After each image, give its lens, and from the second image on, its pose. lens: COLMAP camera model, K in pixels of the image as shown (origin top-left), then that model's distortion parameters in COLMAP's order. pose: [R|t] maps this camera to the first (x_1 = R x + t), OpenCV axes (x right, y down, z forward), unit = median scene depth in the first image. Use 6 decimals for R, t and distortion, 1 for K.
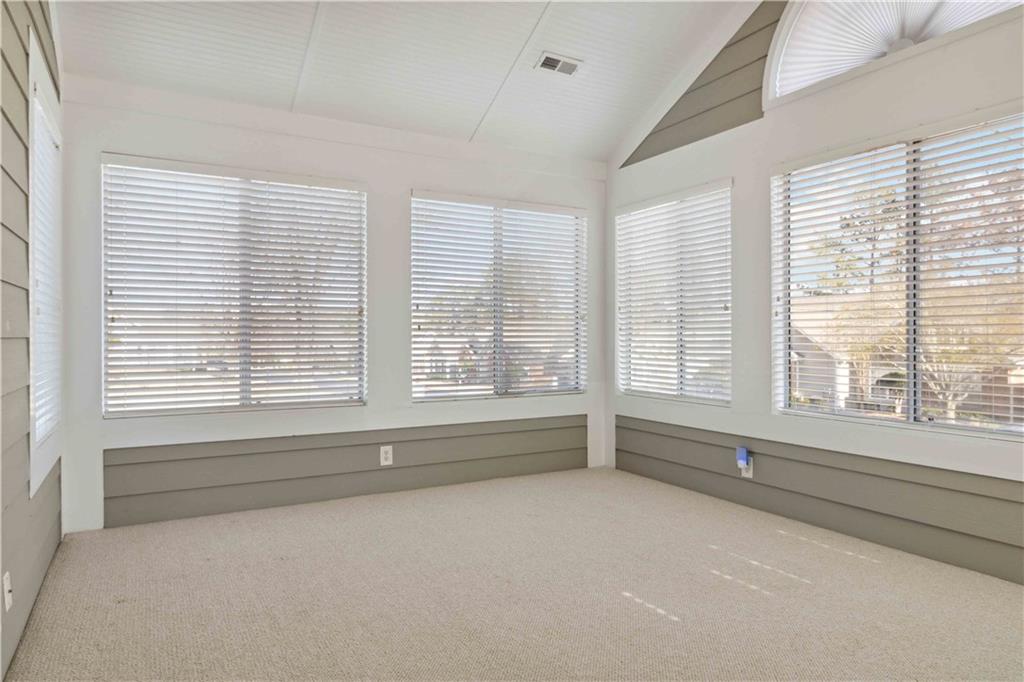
lens RADIAL K [[650.8, 0, 522.4], [0, 650.8, 329.3], [0, 0, 1]] dist [0.013144, -0.000655]
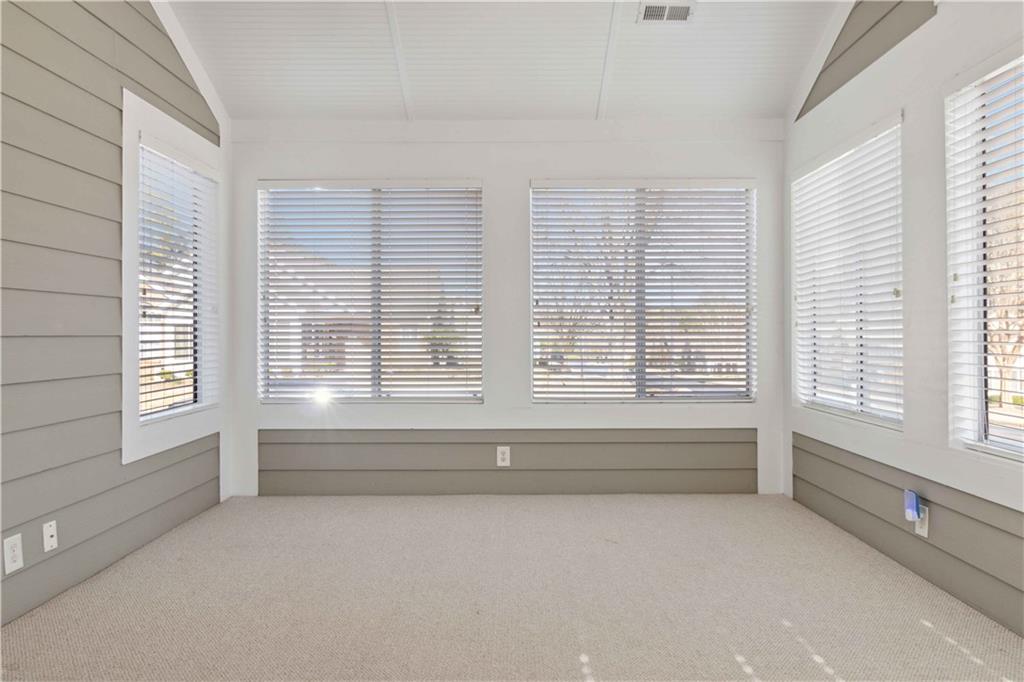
lens RADIAL K [[650.8, 0, 522.4], [0, 650.8, 329.3], [0, 0, 1]] dist [0.013144, -0.000655]
pose [[0.867895, -0.006007, -0.496711, 0.299480], [0.007560, 0.999971, 0.001117, 0.003174], [0.496690, -0.004725, 0.867915, 0.169413]]
